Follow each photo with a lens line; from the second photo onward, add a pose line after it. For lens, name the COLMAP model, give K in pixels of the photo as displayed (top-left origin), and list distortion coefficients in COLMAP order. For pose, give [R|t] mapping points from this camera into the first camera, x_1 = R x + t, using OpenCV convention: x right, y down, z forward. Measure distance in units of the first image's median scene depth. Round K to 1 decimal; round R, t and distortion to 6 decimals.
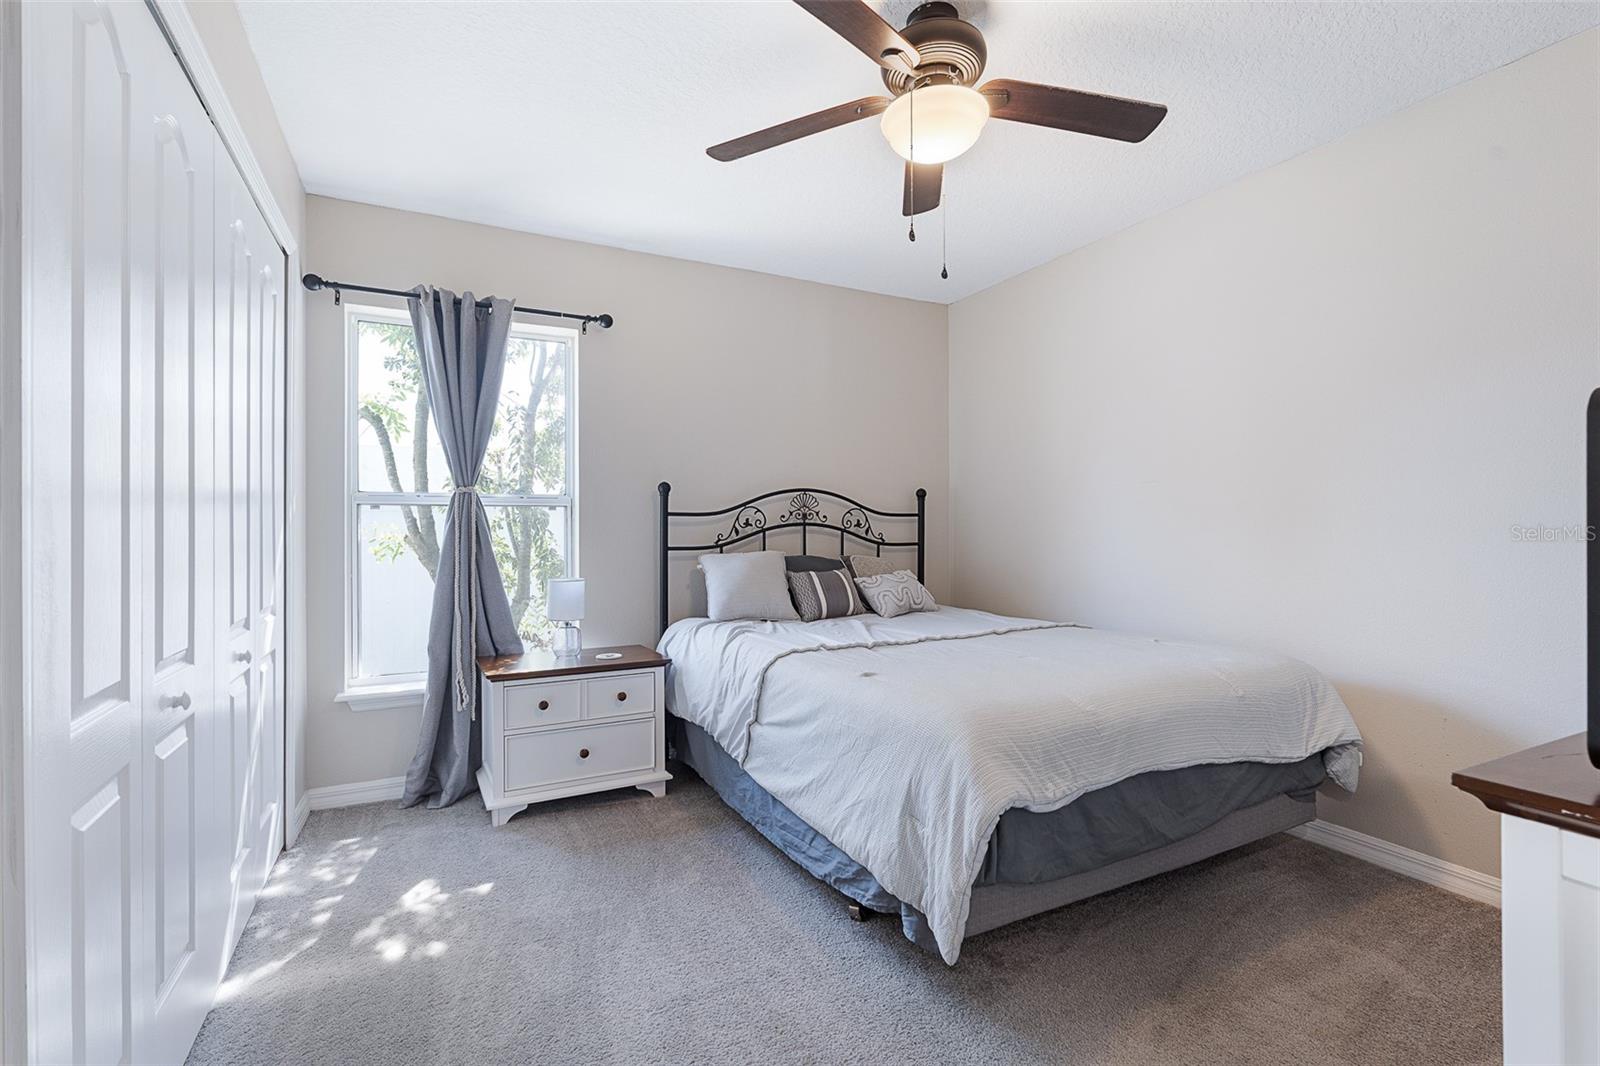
lens RADIAL K [[732.2, 0, 806.0], [0, 732.2, 530.3], [0, 0, 1]] dist [0.009543, 0.000724]
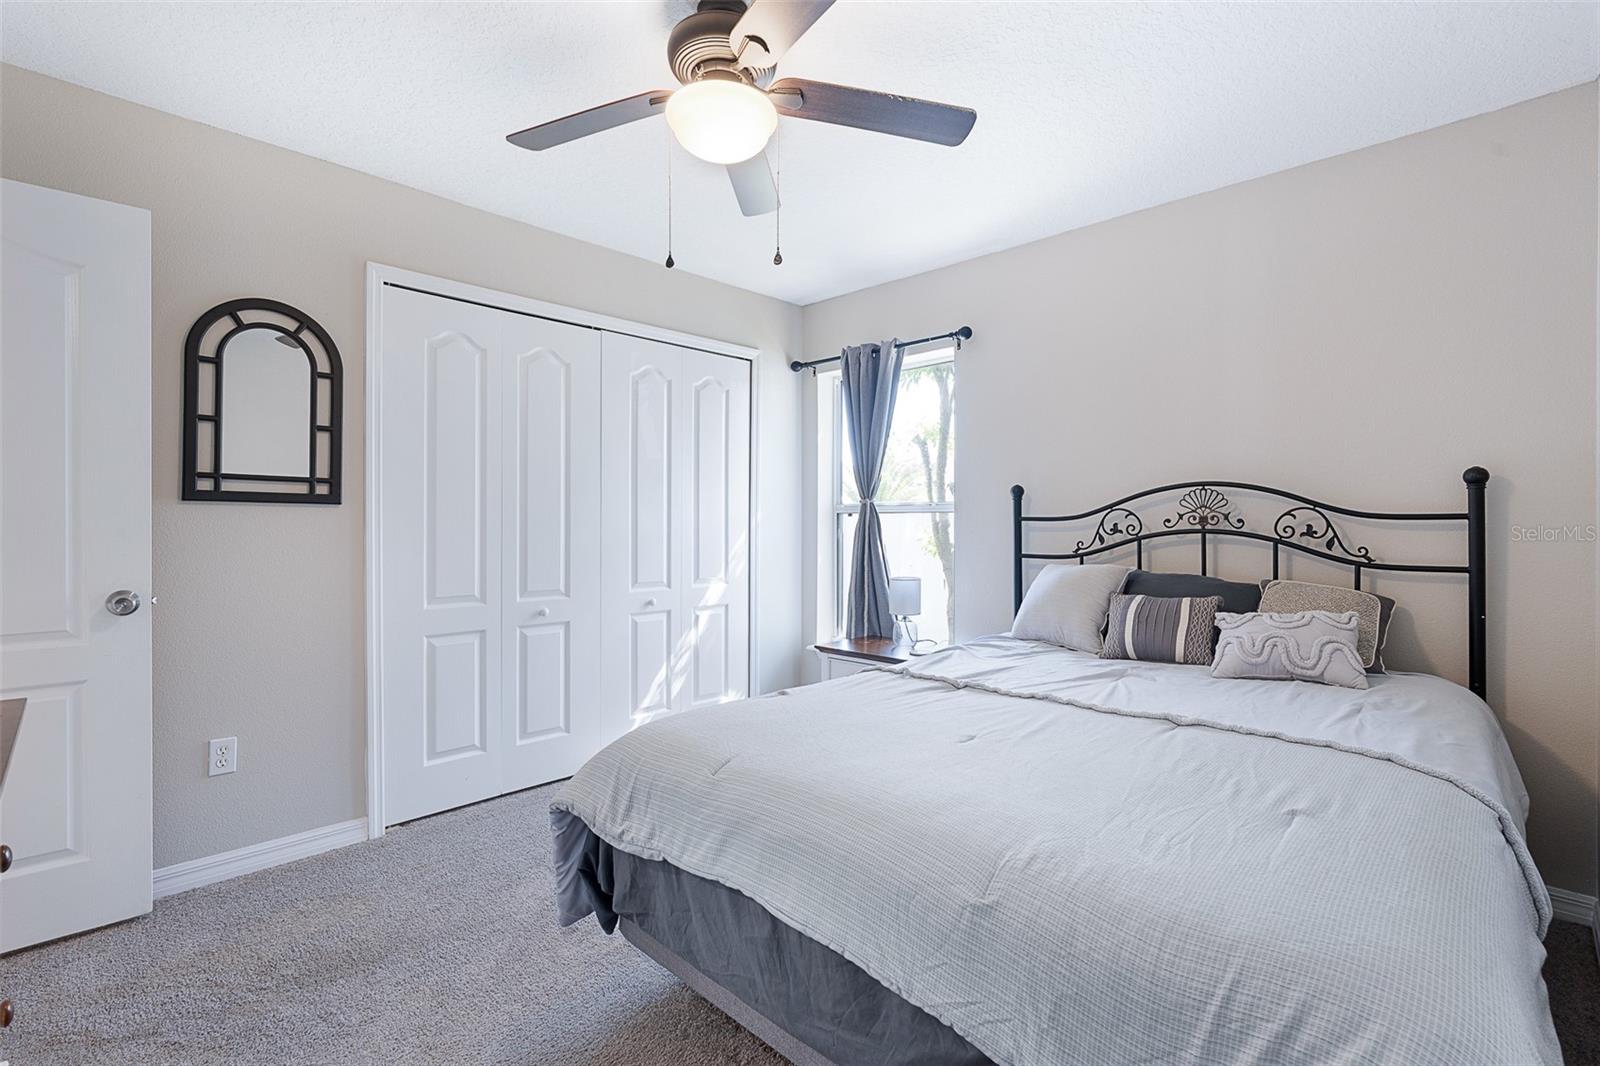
lens RADIAL K [[732.2, 0, 808.6], [0, 732.2, 524.4], [0, 0, 1]] dist [0.009543, 0.000724]
pose [[0.328926, 0.003909, -0.944348, 0.558448], [-0.007667, 0.999970, 0.001469, -0.013260], [0.944325, 0.006757, 0.328946, 0.399783]]
